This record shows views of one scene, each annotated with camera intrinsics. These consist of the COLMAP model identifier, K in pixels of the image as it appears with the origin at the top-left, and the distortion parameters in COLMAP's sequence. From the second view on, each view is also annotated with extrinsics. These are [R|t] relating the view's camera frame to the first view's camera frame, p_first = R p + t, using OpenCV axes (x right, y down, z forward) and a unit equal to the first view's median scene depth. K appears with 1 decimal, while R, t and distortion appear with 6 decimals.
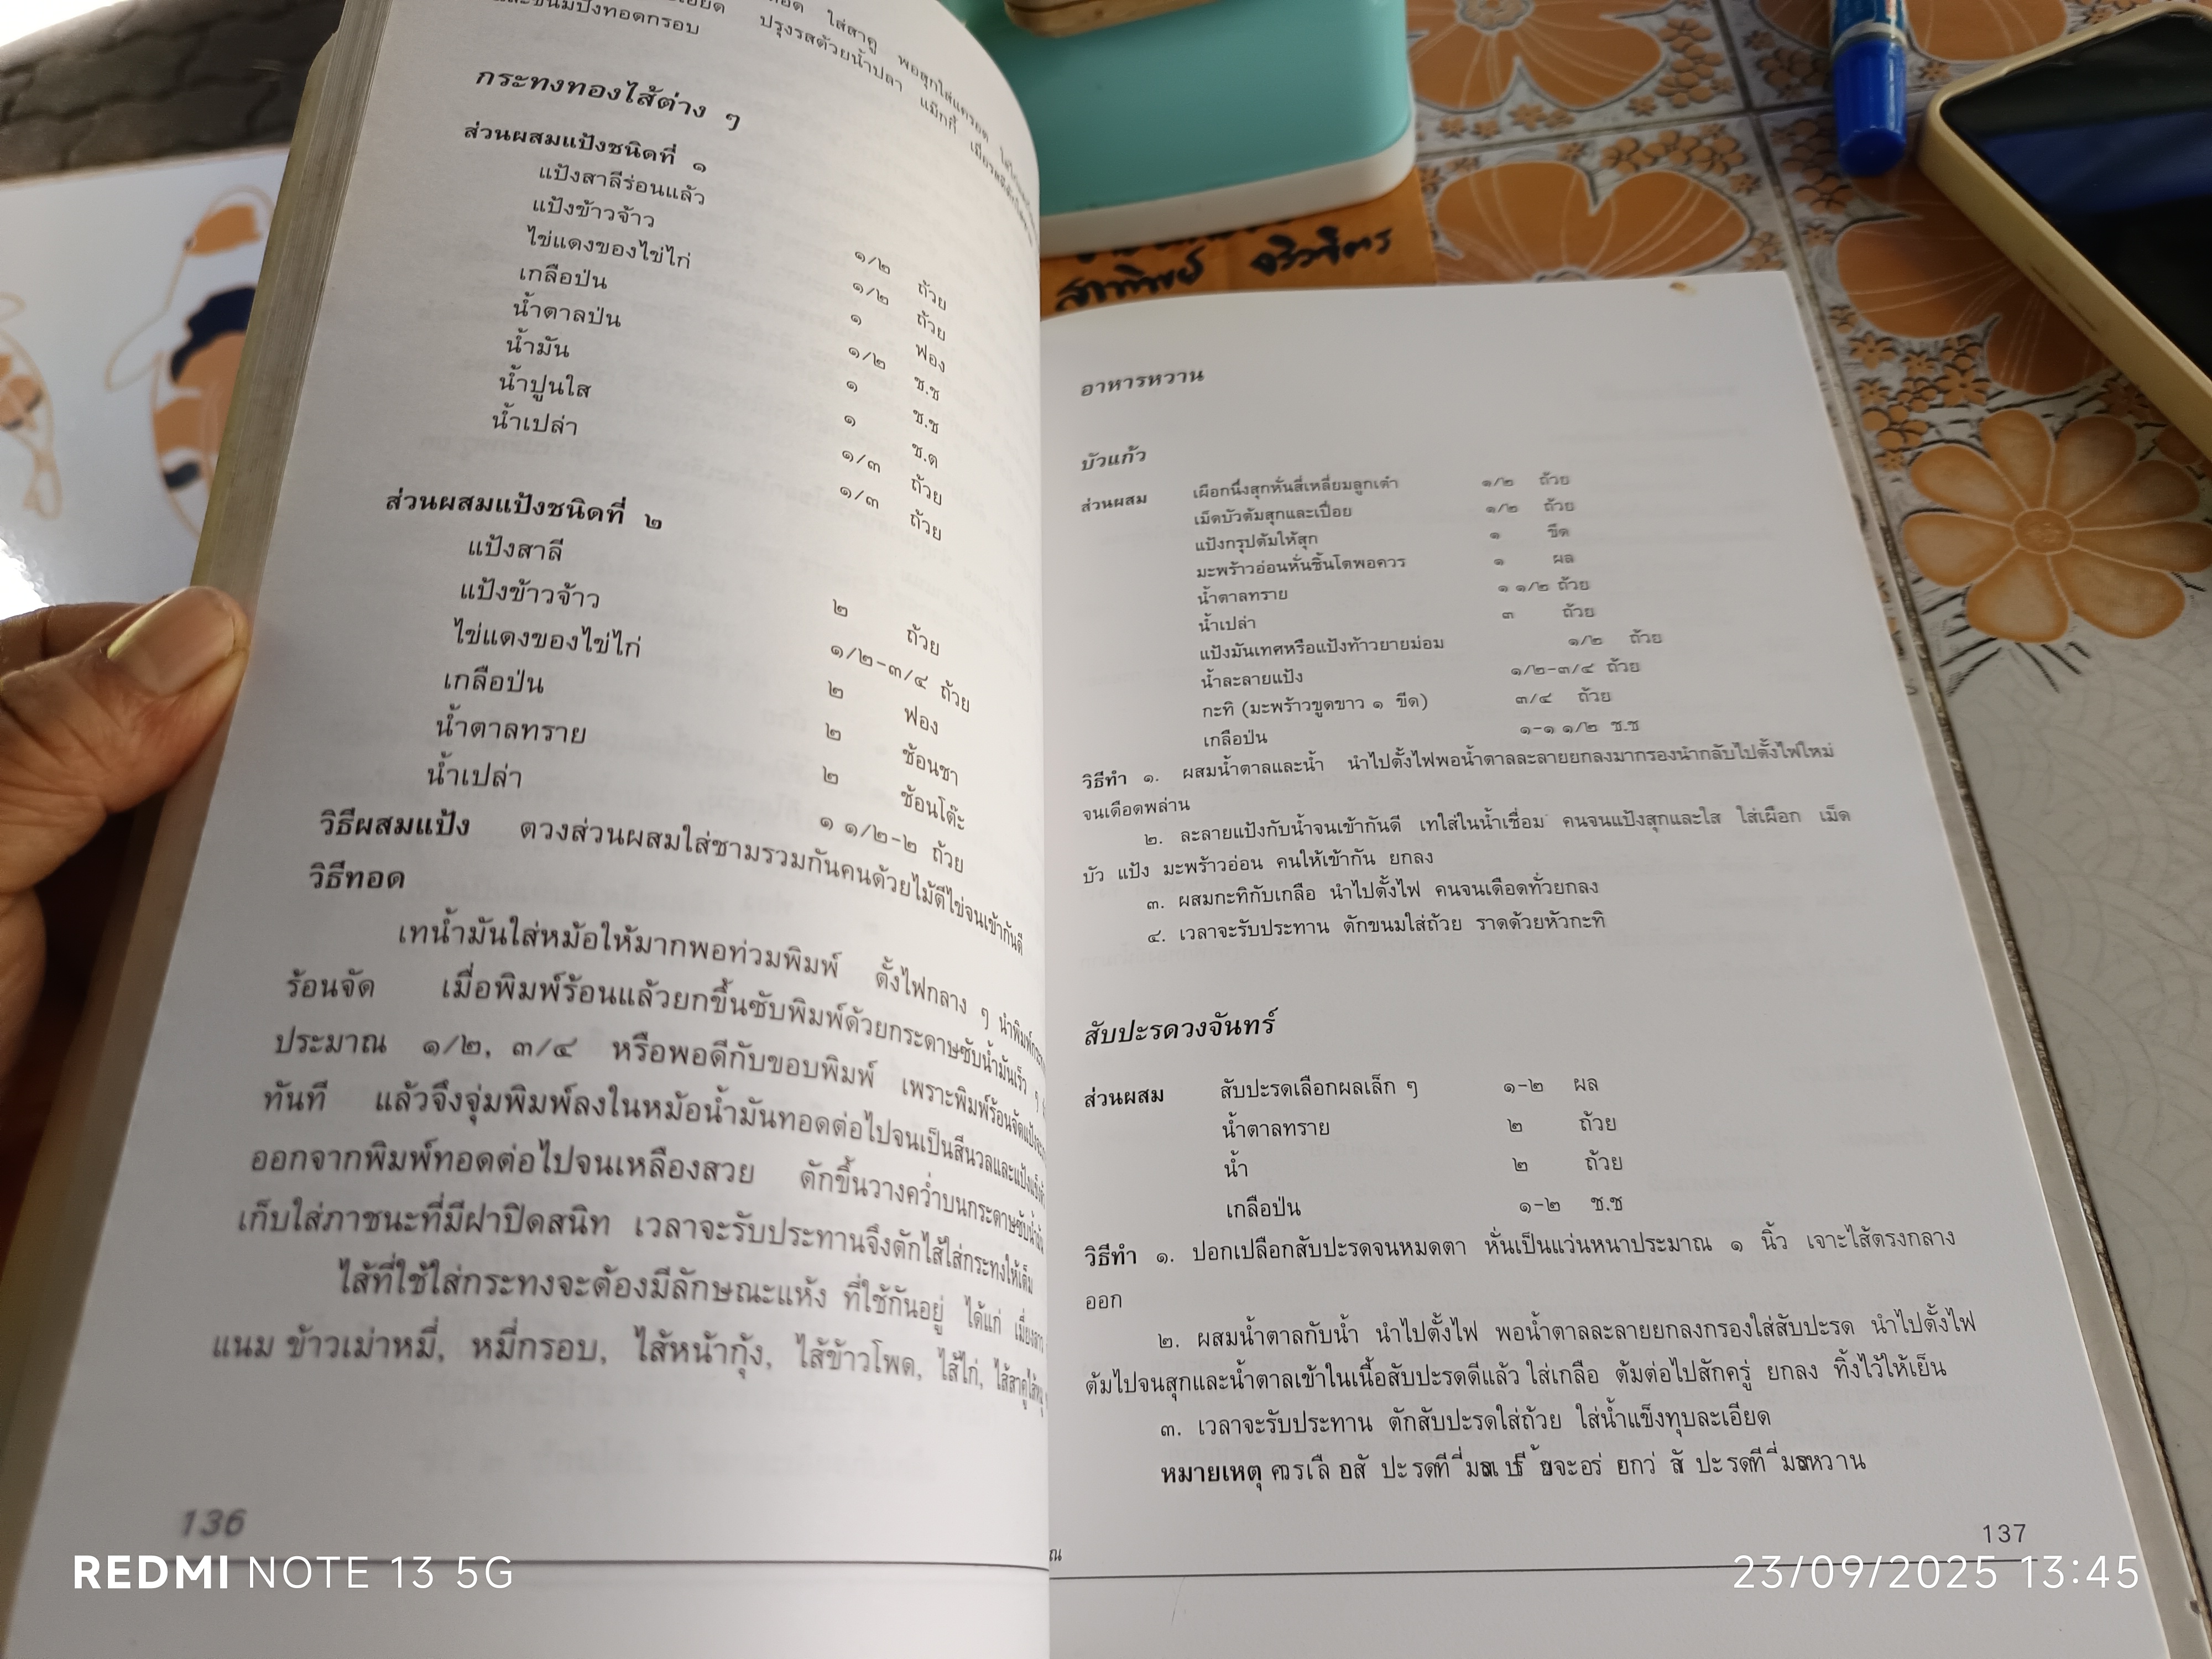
lens RADIAL K [[1589.6, 0, 1114.3], [0, 1589.6, 816.1], [0, 0, 1]] dist [-0.027533, 0.008913]
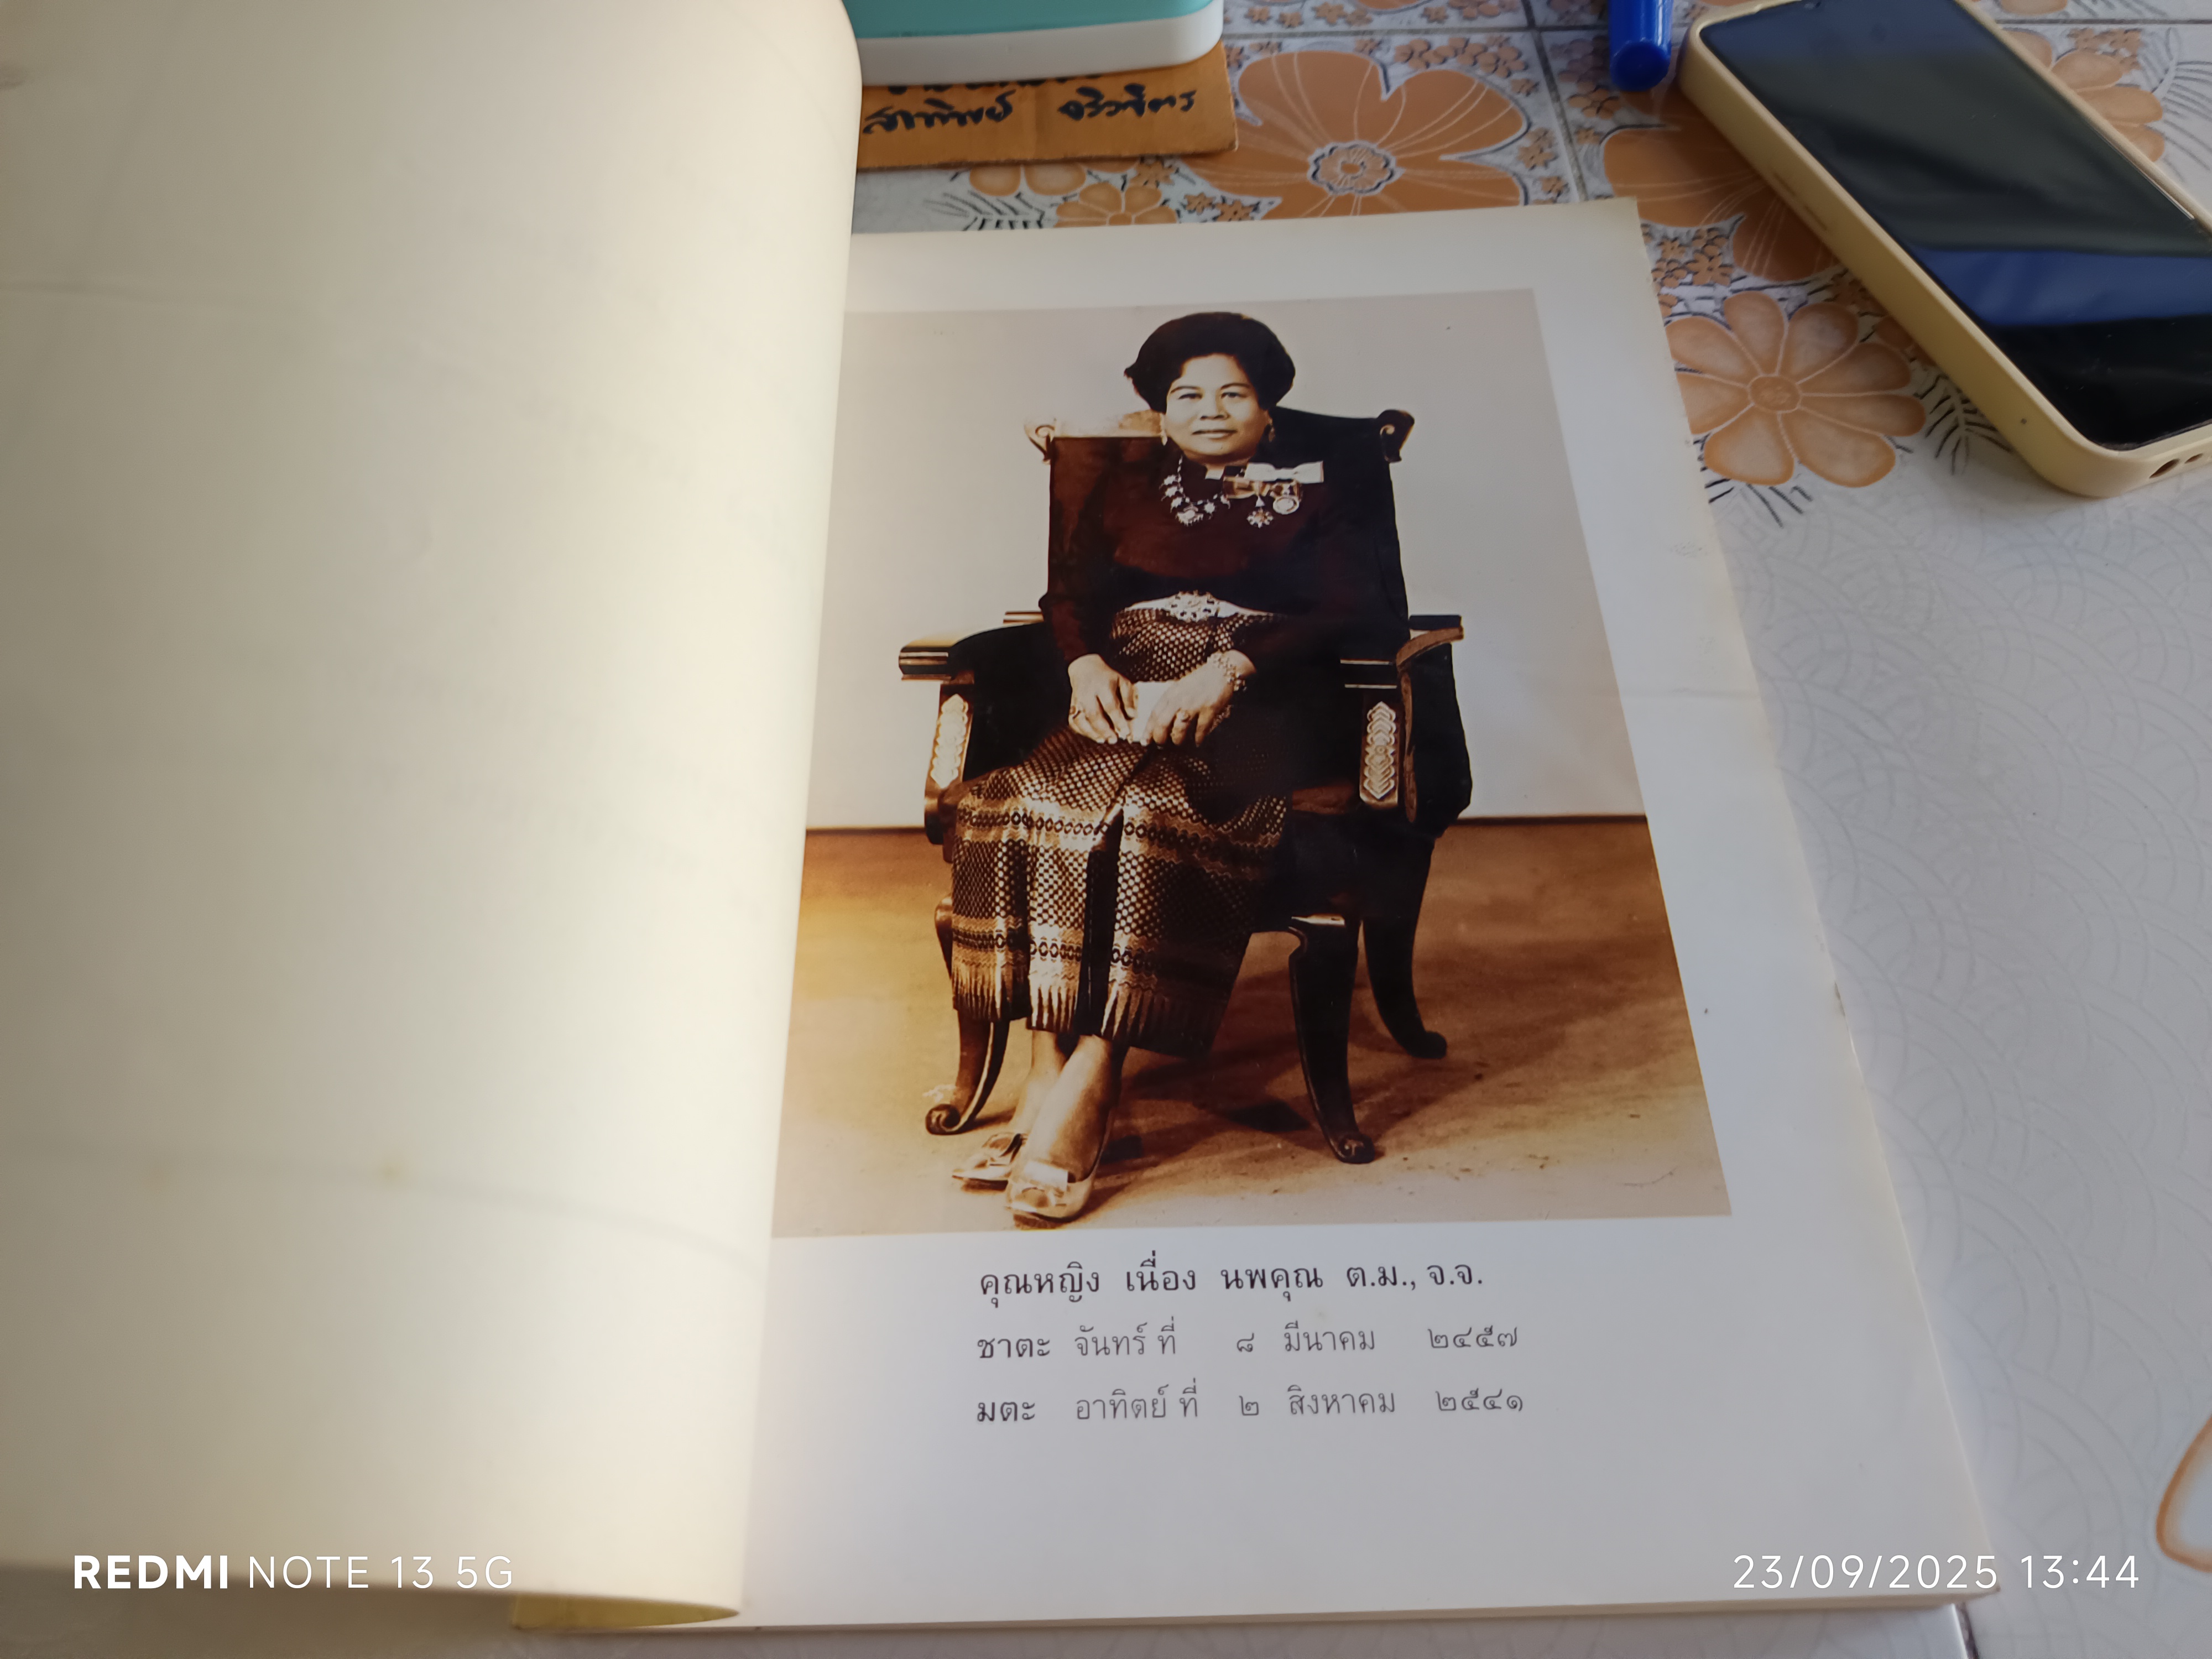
lens RADIAL K [[1589.6, 0, 1109.7], [0, 1589.6, 828.6], [0, 0, 1]] dist [-0.027533, 0.008913]
pose [[0.989252, 0.064314, 0.131316, 0.015402], [-0.057702, 0.996896, -0.053555, 0.176261], [-0.134353, 0.045402, 0.989893, 0.005327]]
